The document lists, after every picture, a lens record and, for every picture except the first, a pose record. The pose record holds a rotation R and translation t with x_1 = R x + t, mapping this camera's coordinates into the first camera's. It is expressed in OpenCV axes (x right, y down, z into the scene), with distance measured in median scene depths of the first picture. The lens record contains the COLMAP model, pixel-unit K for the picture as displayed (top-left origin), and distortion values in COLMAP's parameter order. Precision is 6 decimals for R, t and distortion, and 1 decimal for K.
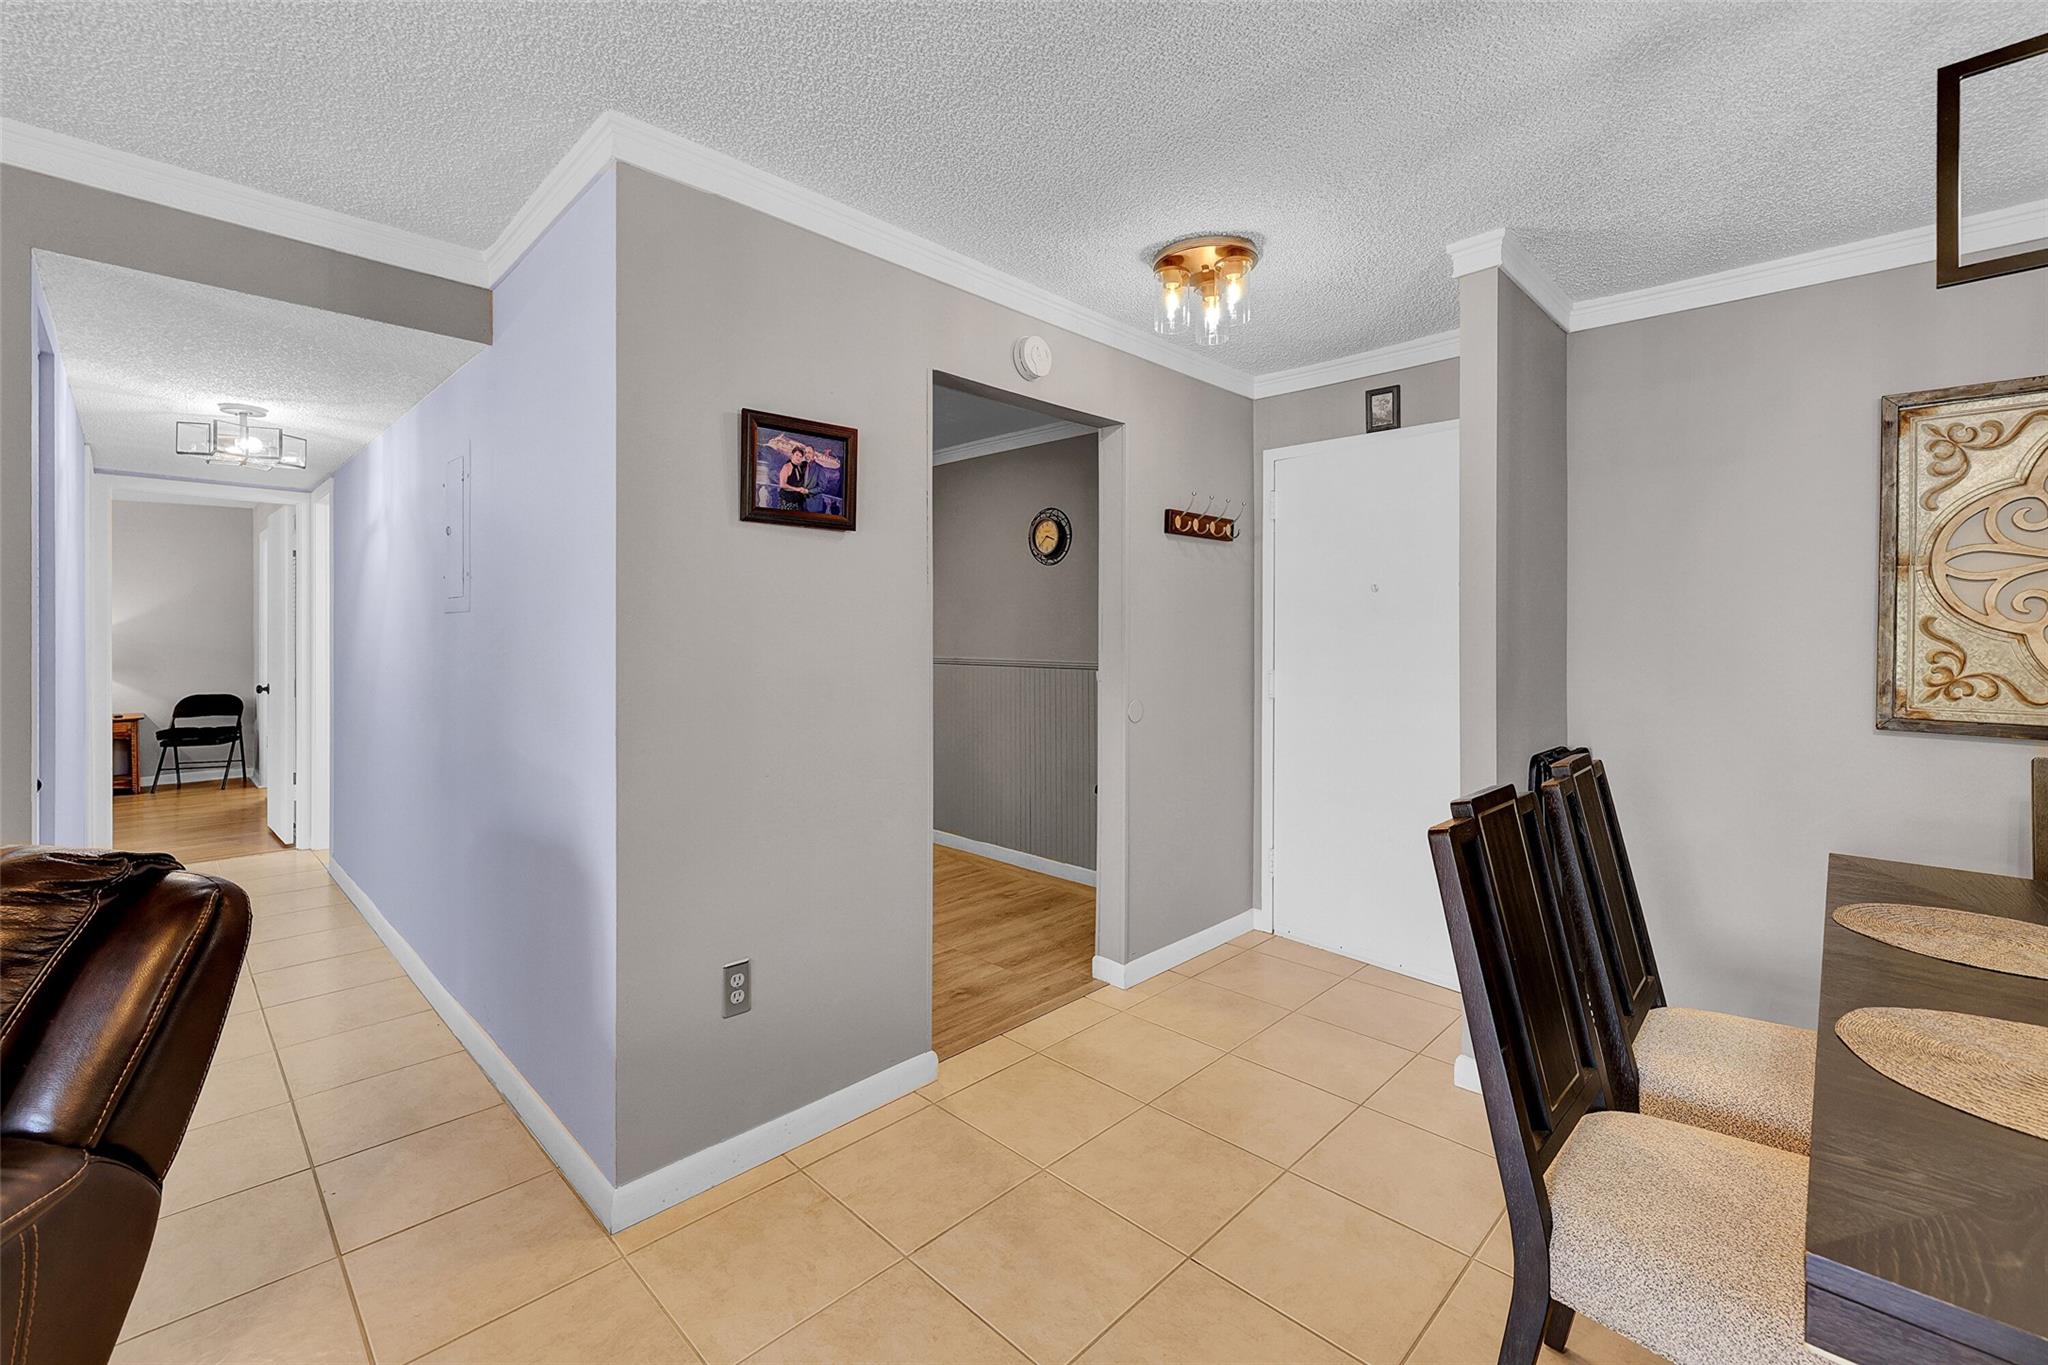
lens RADIAL K [[871.5, 0, 1009.1], [0, 871.5, 635.7], [0, 0, 1]] dist [0.004439, 0.000766]
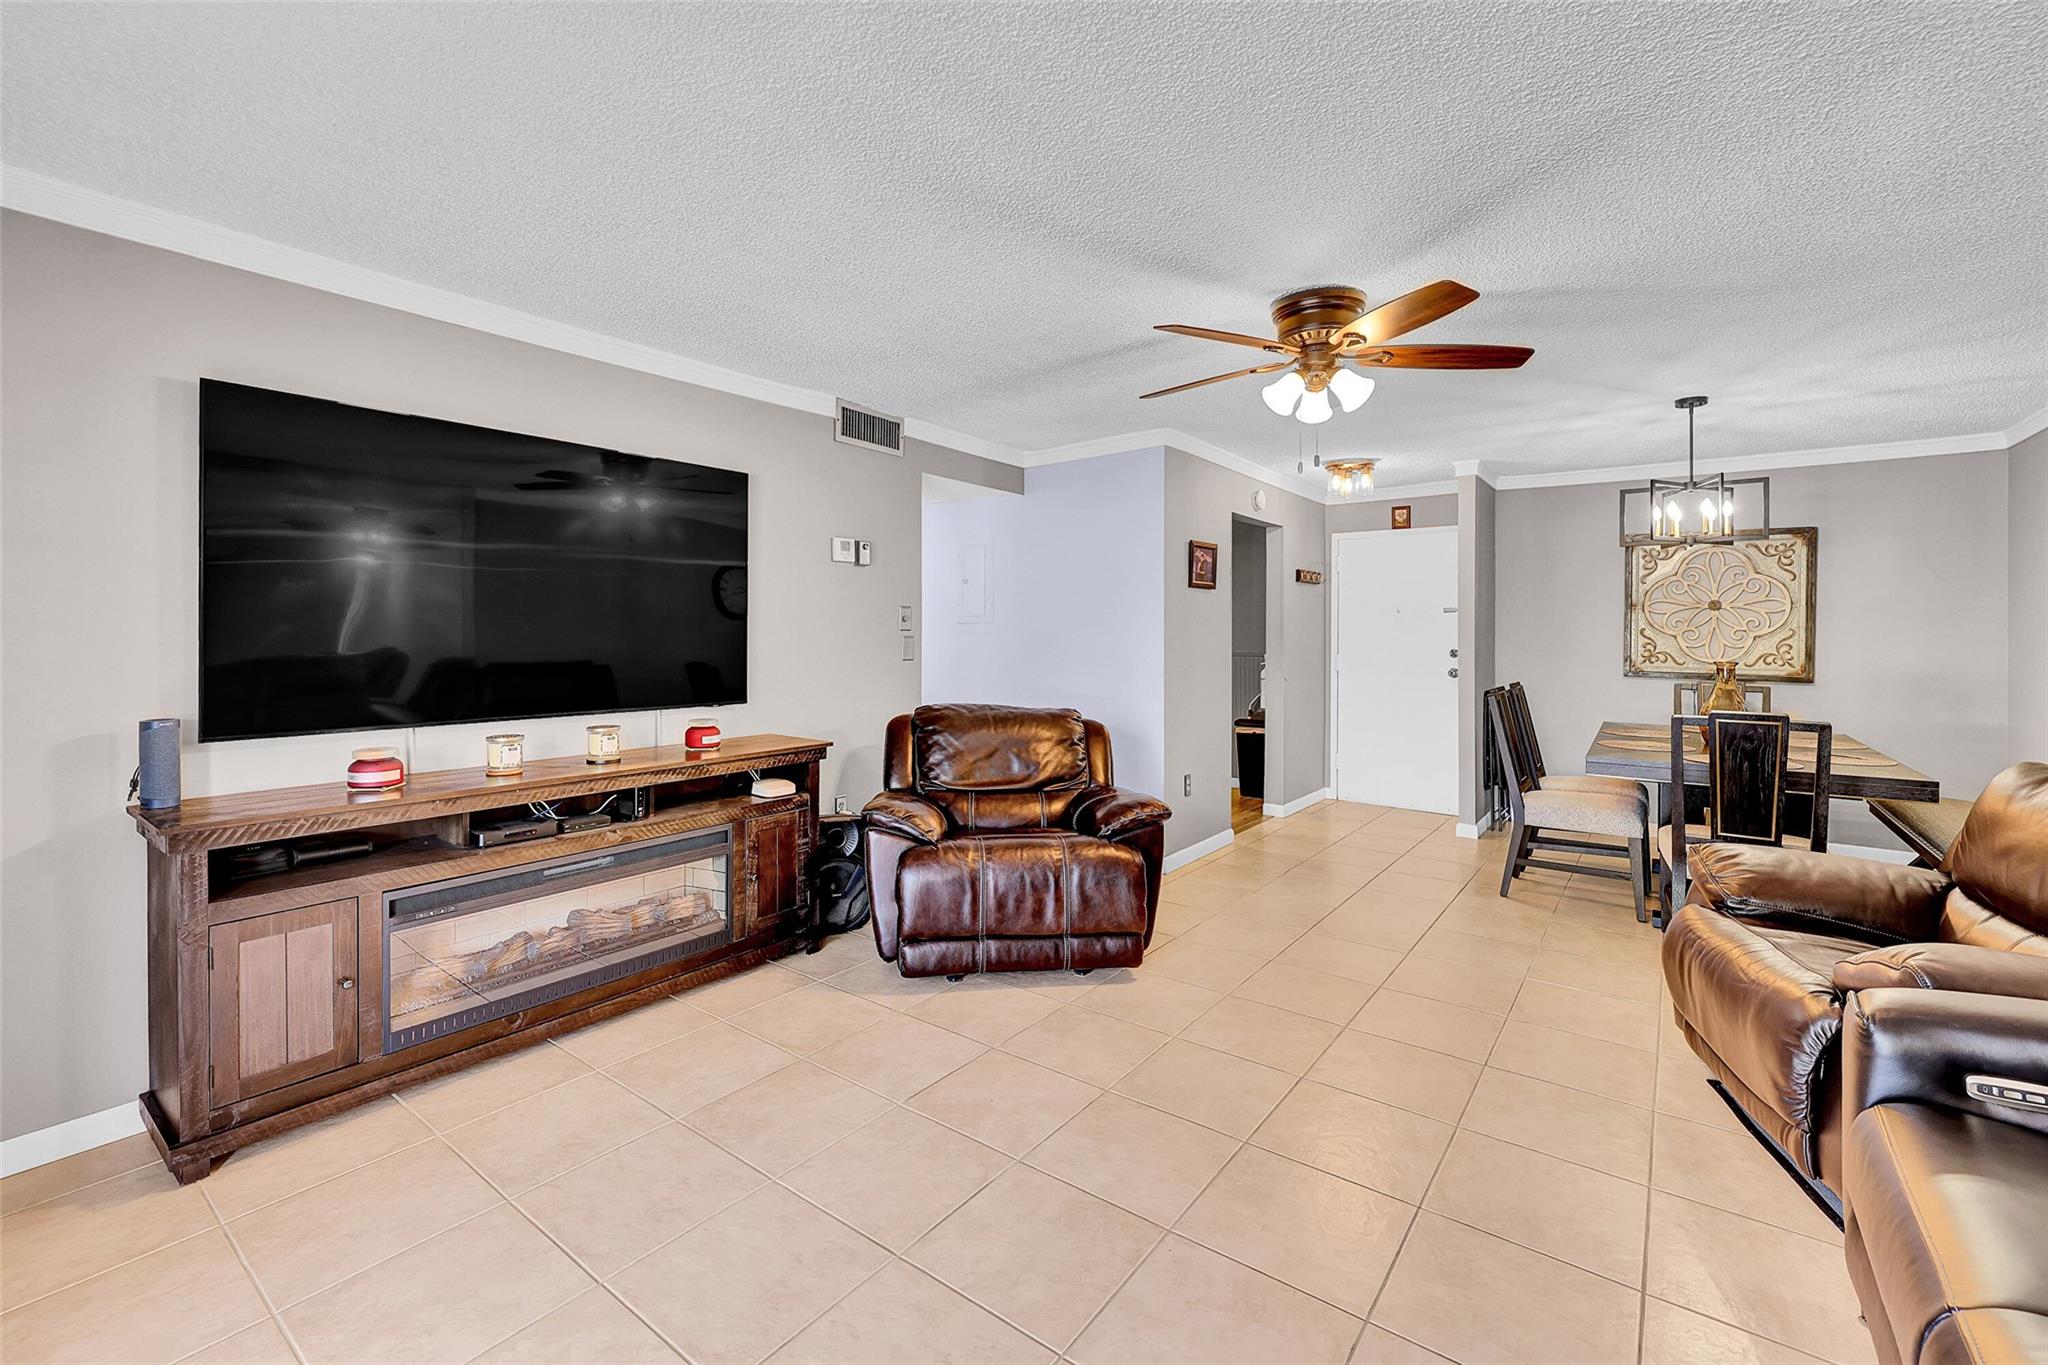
lens RADIAL K [[871.5, 0, 1012.0], [0, 871.5, 638.3], [0, 0, 1]] dist [0.004439, 0.000766]
pose [[0.991449, -0.000638, 0.130494, -0.824376], [0.000024, 0.999989, 0.004704, -0.004900], [-0.130496, -0.004661, 0.991438, -0.969488]]
